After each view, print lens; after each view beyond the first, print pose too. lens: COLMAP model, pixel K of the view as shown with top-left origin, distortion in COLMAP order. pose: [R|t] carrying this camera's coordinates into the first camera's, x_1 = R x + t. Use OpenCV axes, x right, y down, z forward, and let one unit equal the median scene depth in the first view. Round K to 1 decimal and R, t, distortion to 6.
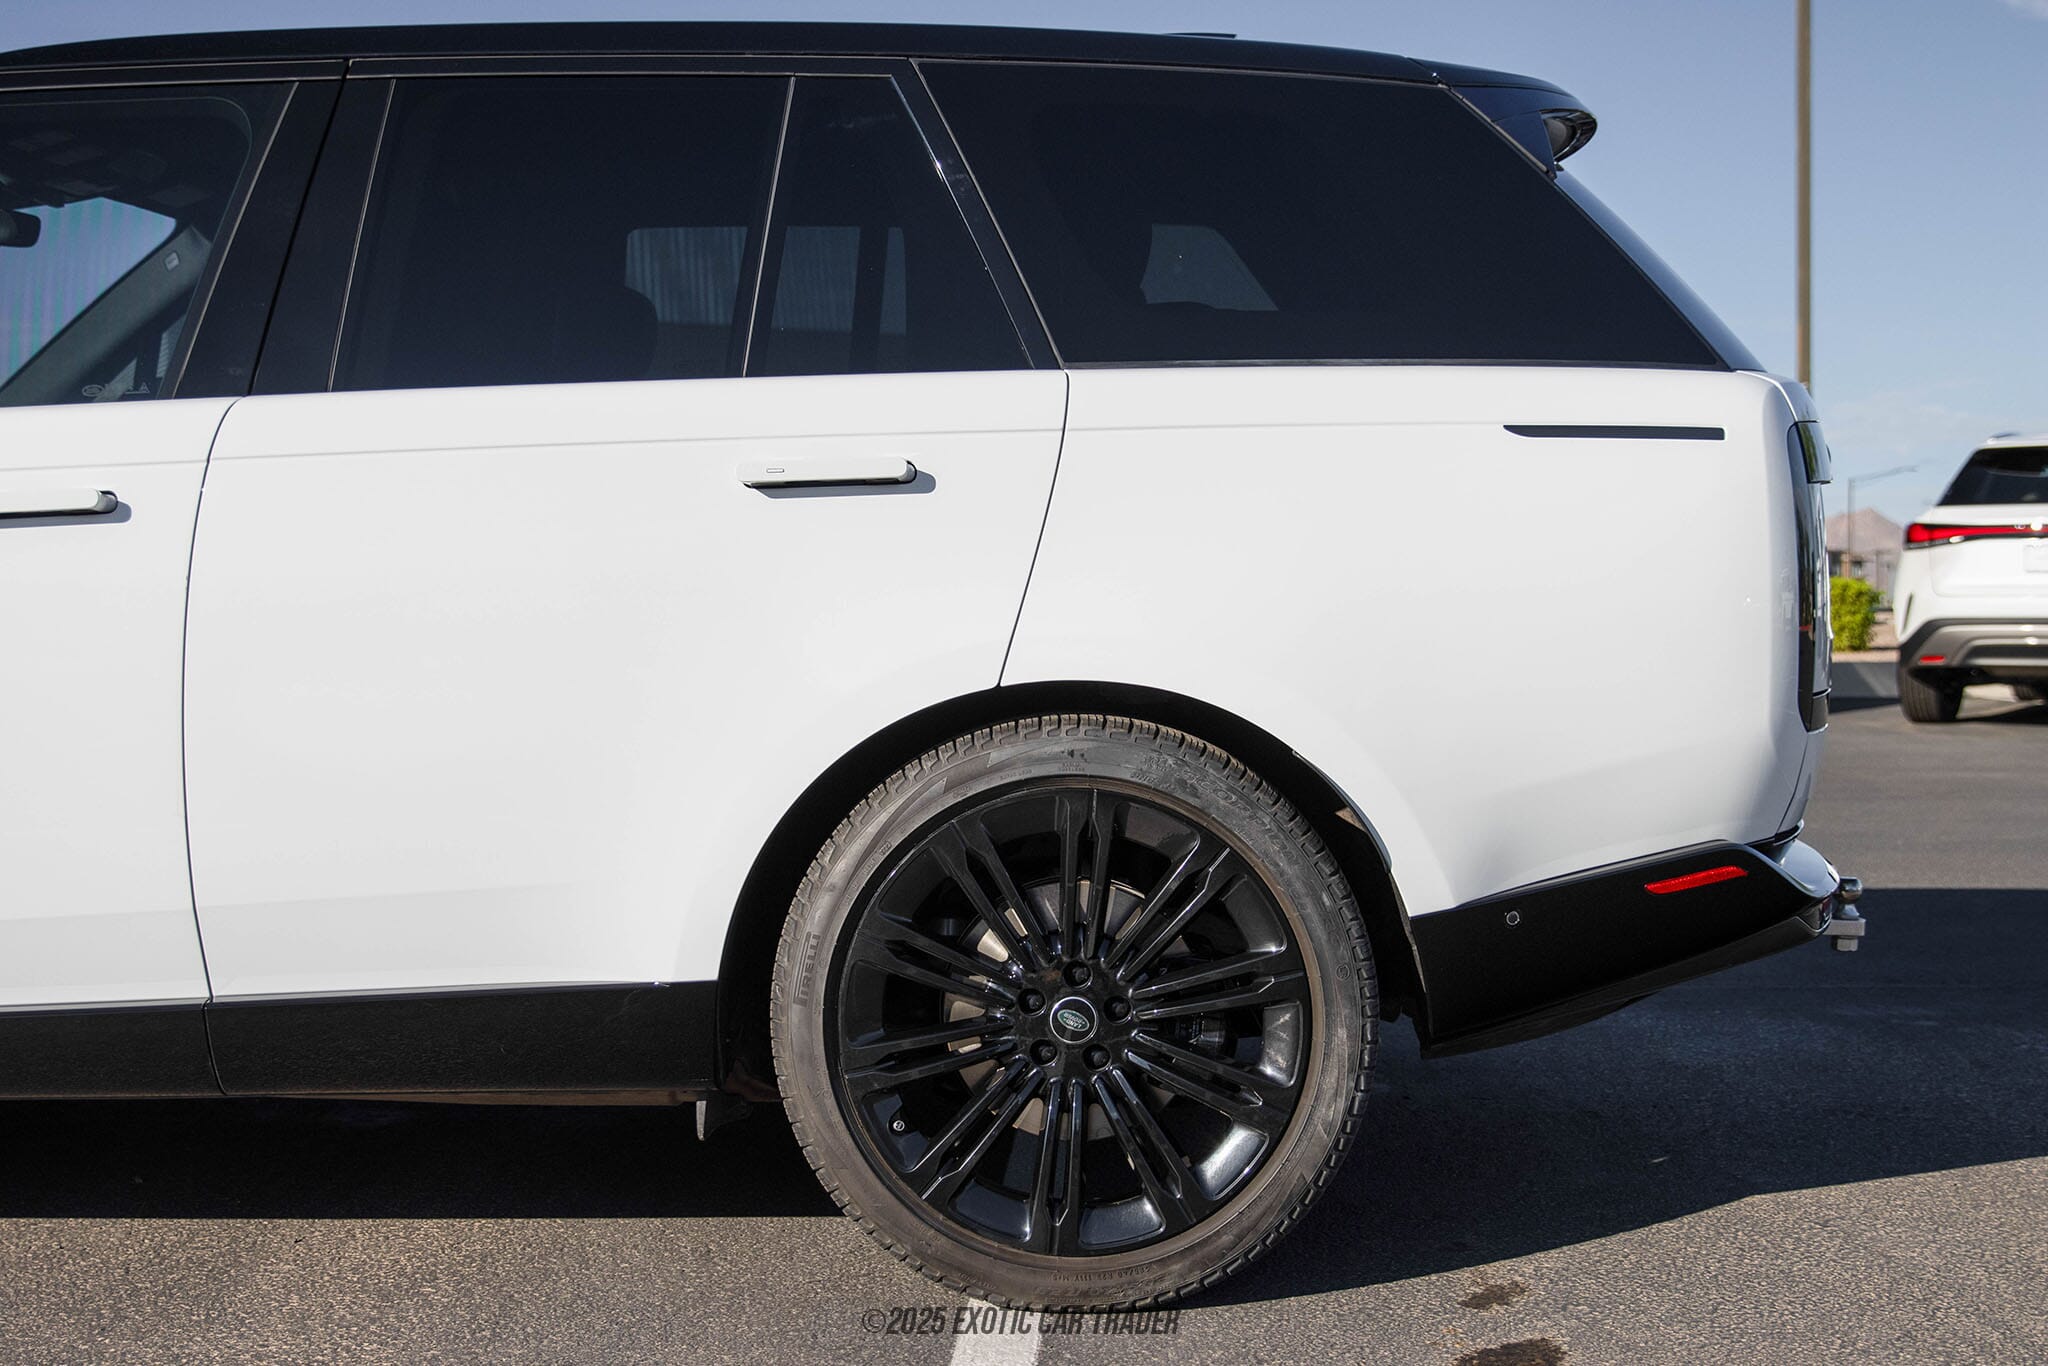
lens RADIAL K [[2687.1, 0, 1024.0], [0, 2687.1, 683.0], [0, 0, 1]] dist [-0.101464, 0.051694]
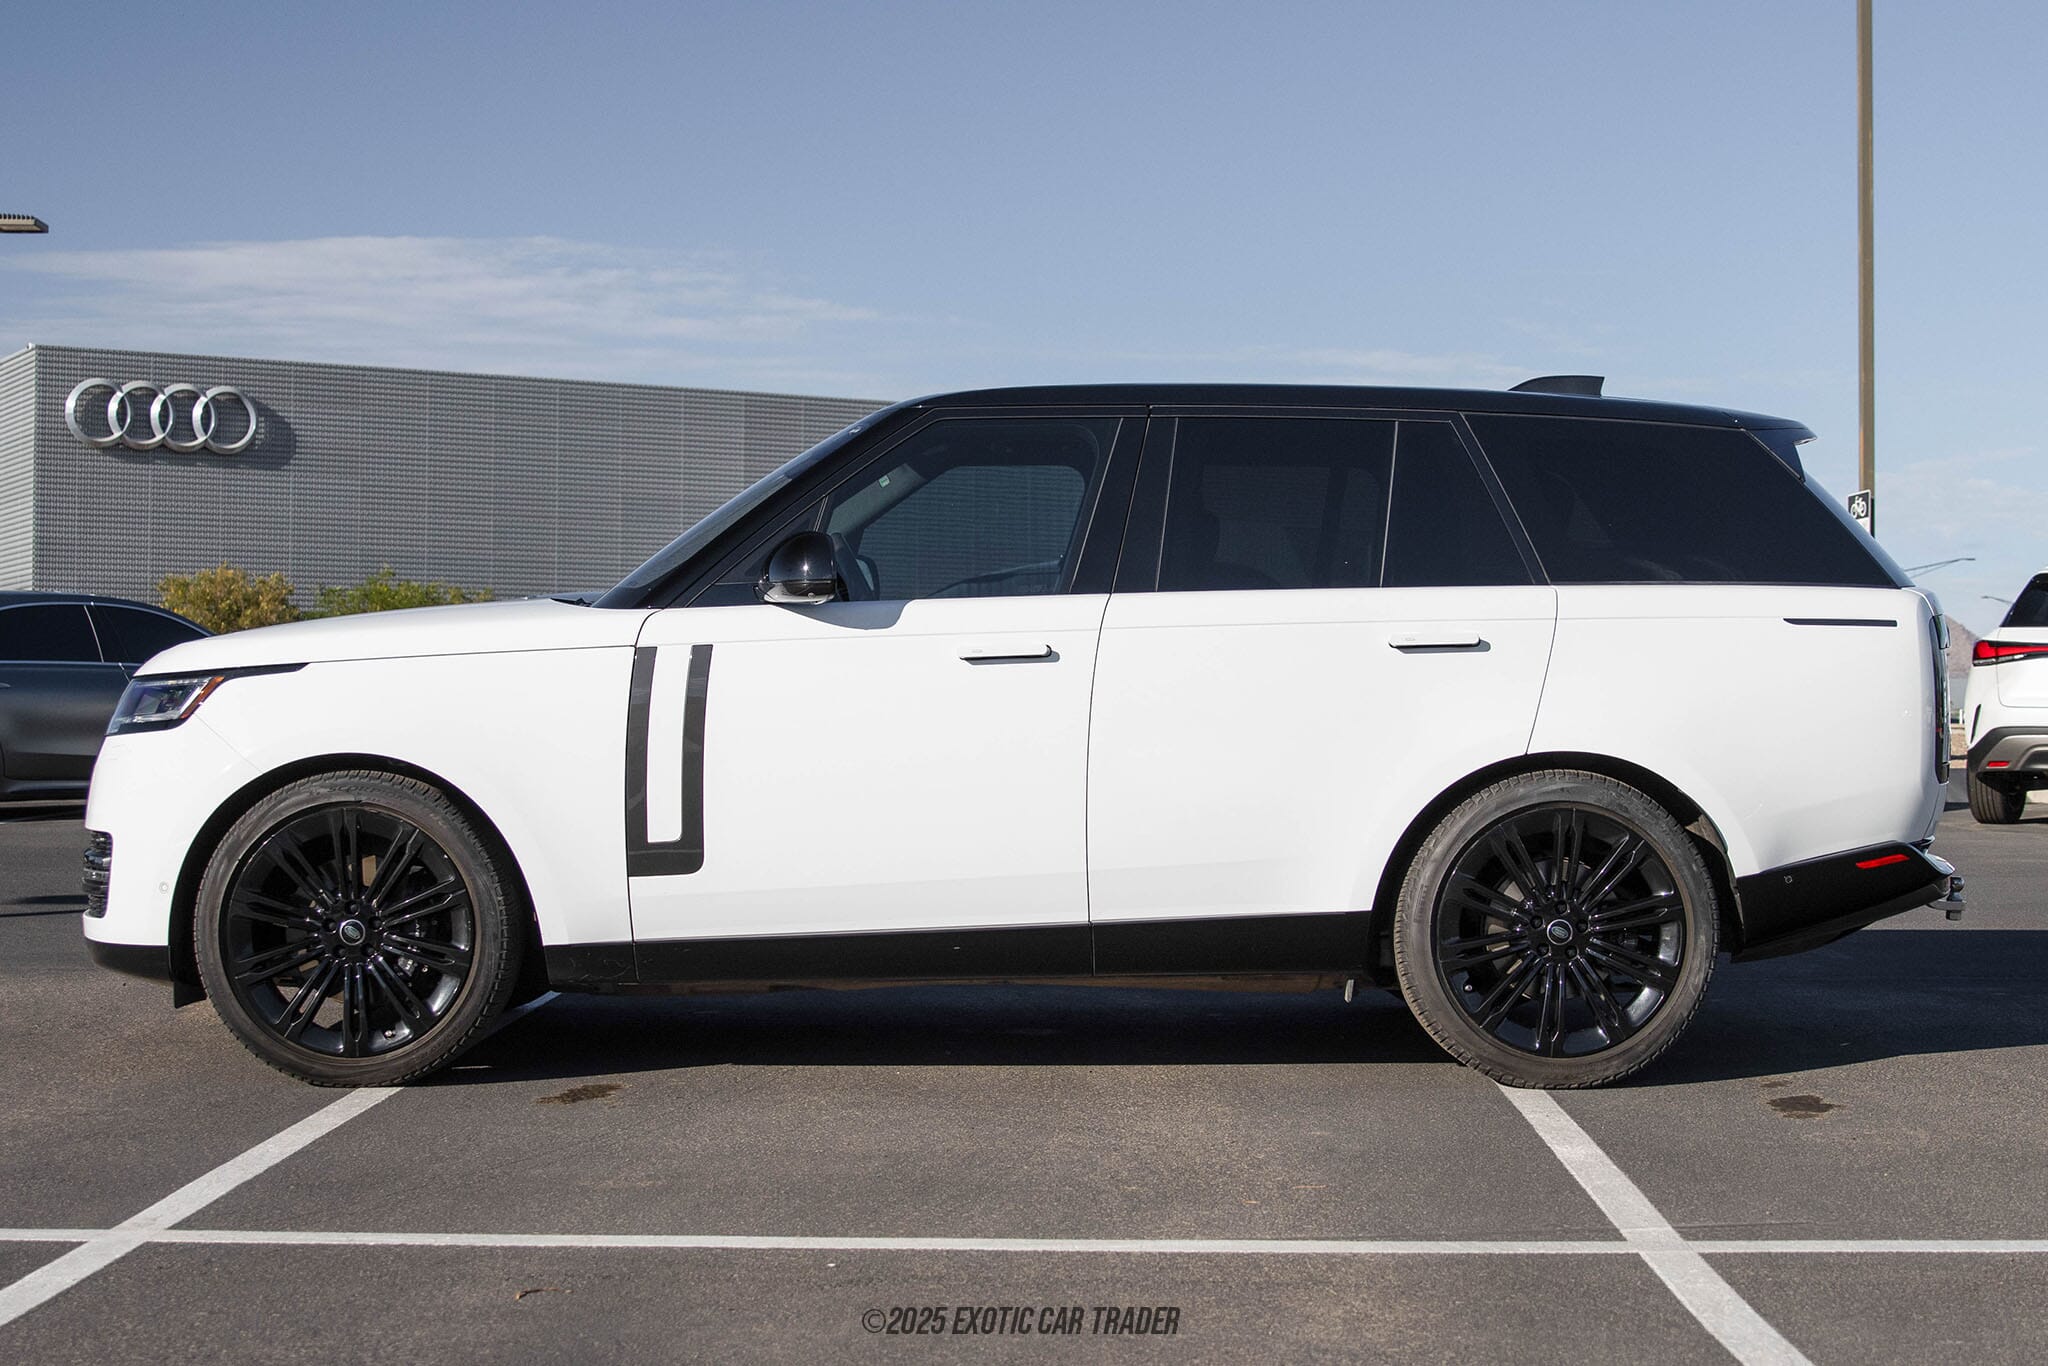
lens RADIAL K [[3306.7, 0, 1024.0], [0, 3306.7, 683.0], [0, 0, 1]] dist [-0.034996, -0.836812]
pose [[0.999069, 0.009188, 0.042155, -0.456762], [-0.007640, 0.999296, -0.036726, 0.039020], [-0.042463, 0.036370, 0.998436, -1.303975]]
